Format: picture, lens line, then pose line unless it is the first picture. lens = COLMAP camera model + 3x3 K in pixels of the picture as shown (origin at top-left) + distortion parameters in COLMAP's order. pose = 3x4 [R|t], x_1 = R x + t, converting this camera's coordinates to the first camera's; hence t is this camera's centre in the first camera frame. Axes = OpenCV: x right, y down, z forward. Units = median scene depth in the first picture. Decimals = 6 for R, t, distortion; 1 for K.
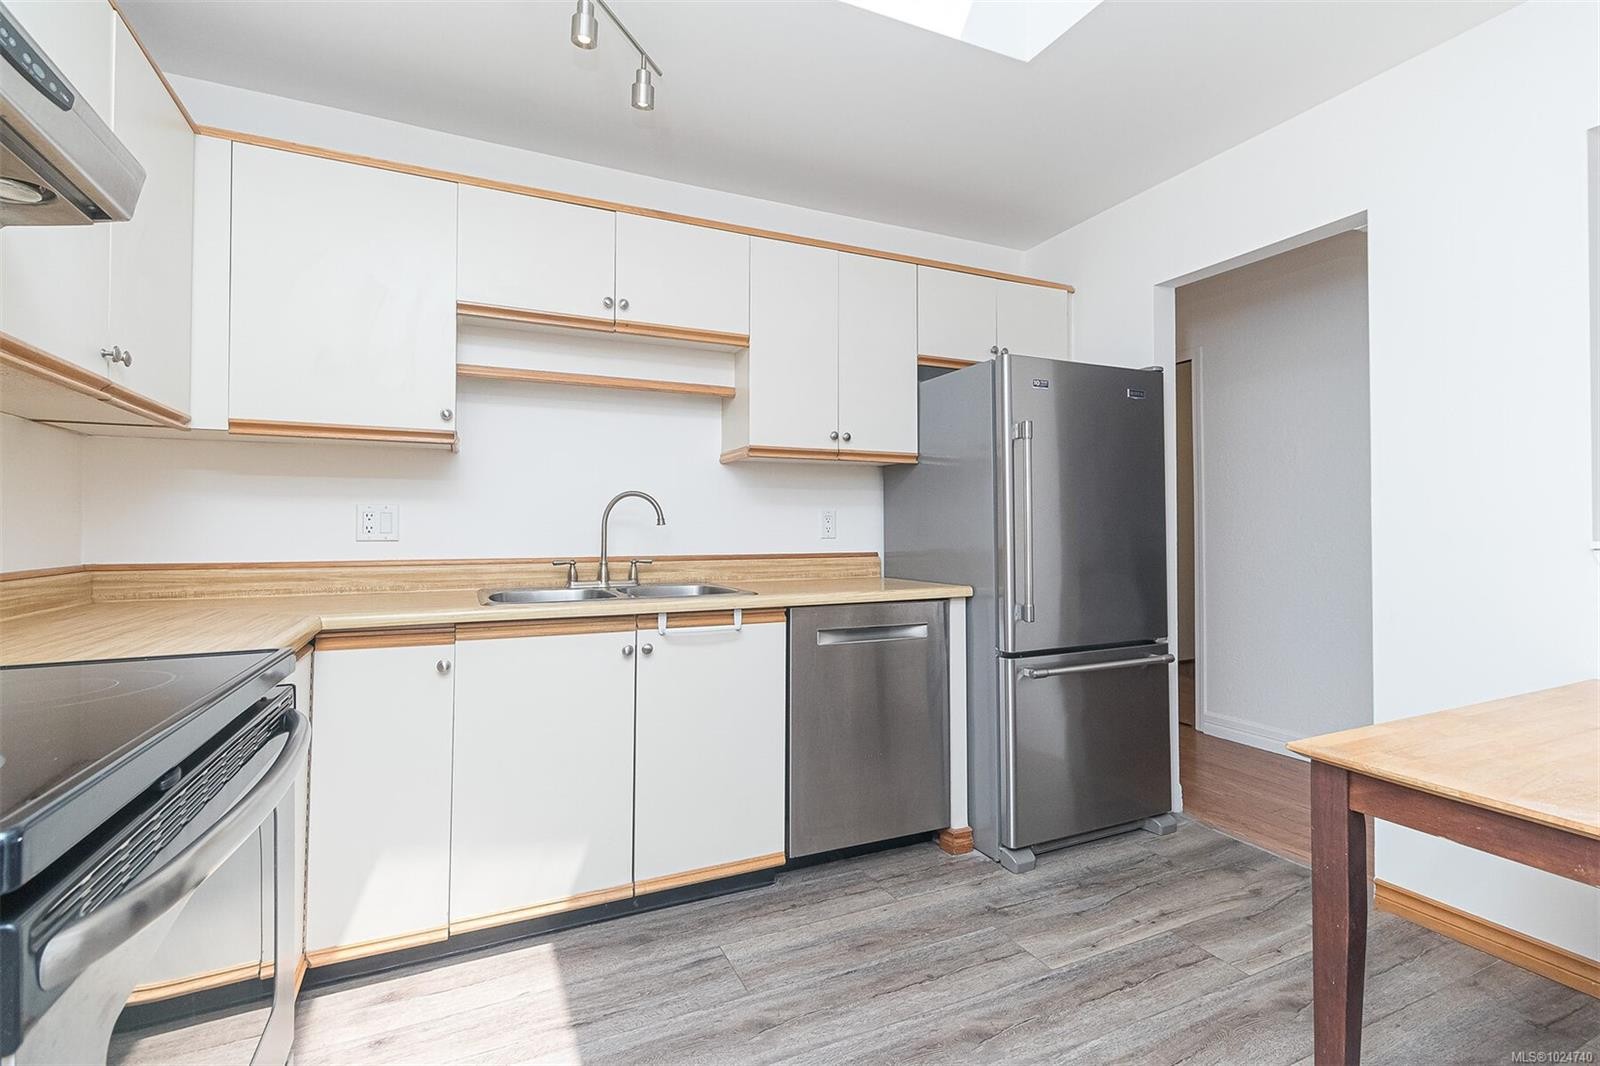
lens RADIAL K [[736.2, 0, 803.7], [0, 736.2, 515.0], [0, 0, 1]] dist [0.001566, 0.000193]
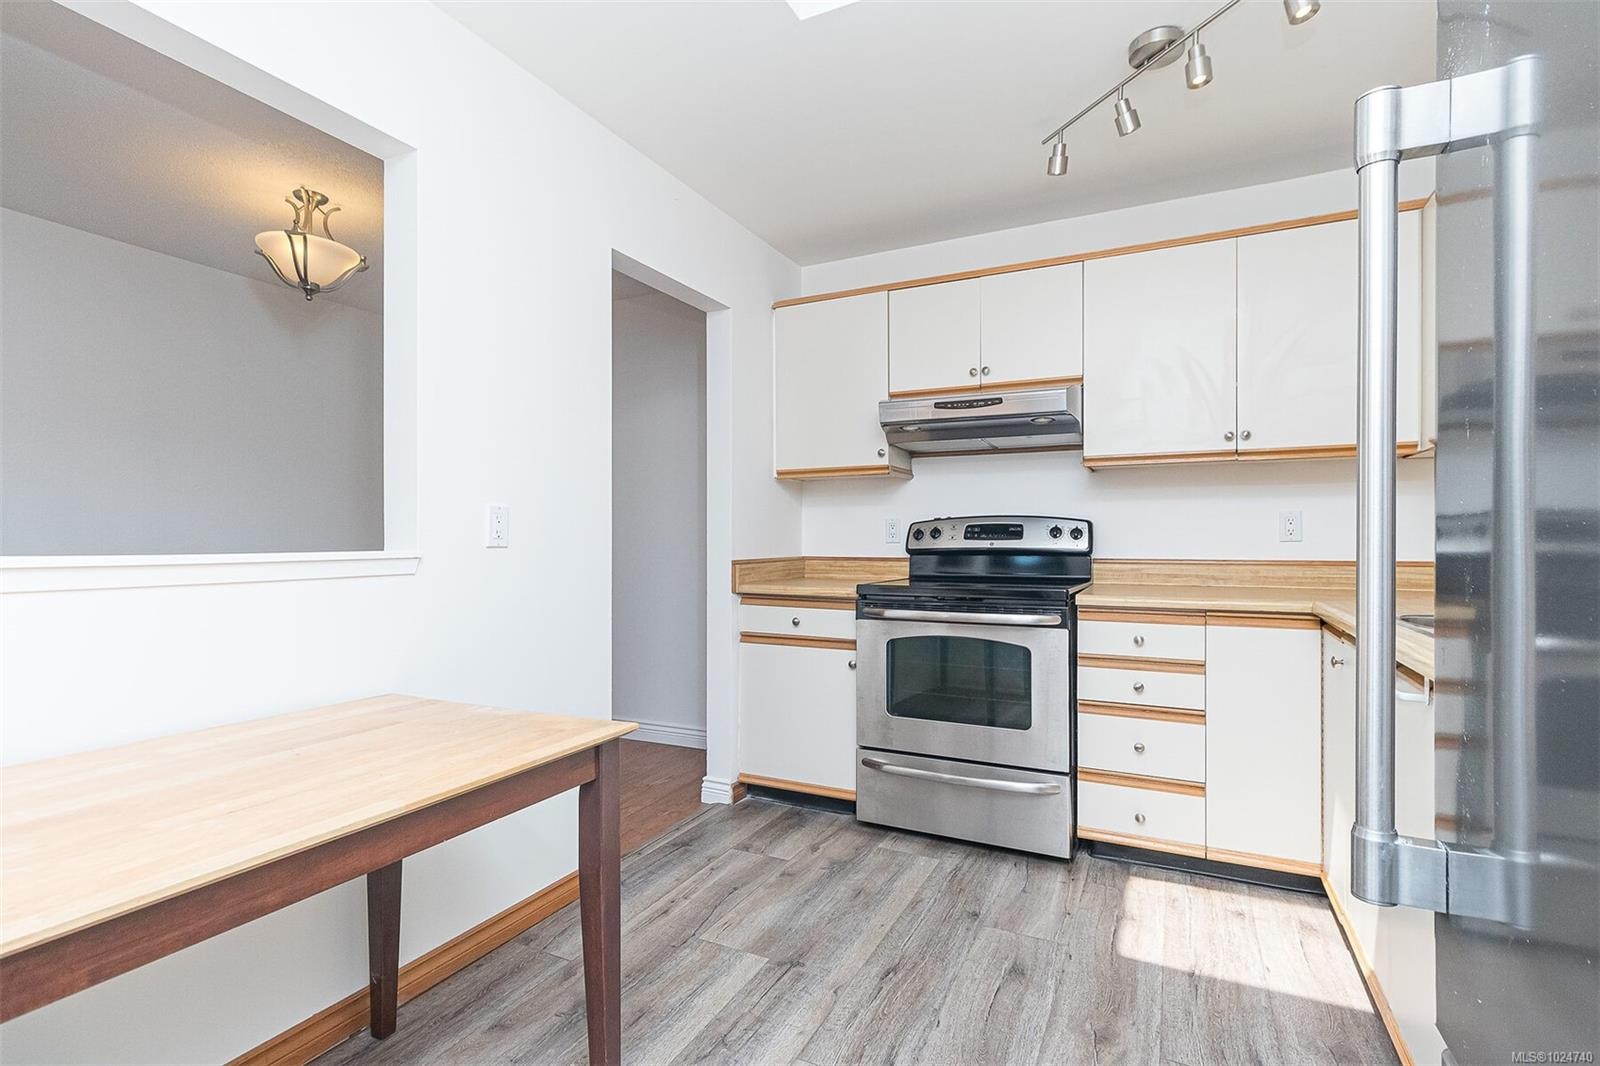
lens RADIAL K [[758.7, 0, 800.0], [0, 758.7, 533.0], [0, 0, 1]] dist [0.000119, 0.000111]
pose [[-0.781208, 0.000541, -0.624270, 0.670933], [0.016329, 0.999675, -0.019567, 0.023983], [0.624057, -0.025479, -0.780963, 1.168947]]
